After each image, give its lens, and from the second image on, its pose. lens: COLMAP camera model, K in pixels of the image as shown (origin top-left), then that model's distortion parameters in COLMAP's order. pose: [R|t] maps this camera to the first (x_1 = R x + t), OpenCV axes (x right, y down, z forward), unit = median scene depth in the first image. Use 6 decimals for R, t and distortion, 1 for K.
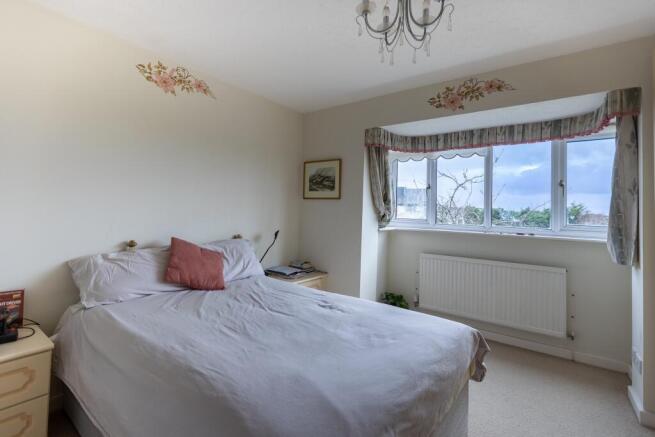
lens RADIAL K [[319.0, 0, 321.1], [0, 319.0, 196.6], [0, 0, 1]] dist [0.000737, -0.000262]
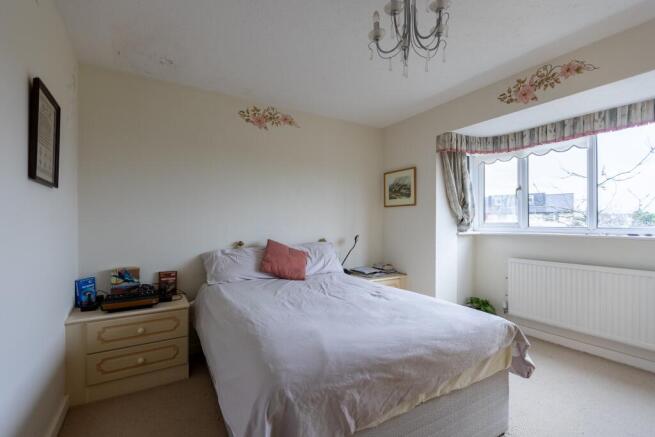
lens RADIAL K [[304.3, 0, 322.7], [0, 304.3, 217.8], [0, 0, 1]] dist [-0.000120, -0.000783]
pose [[0.926385, -0.035118, -0.374936, 0.168944], [0.042952, 0.998998, 0.012555, 0.026657], [0.374119, -0.027735, 0.926966, -0.057473]]
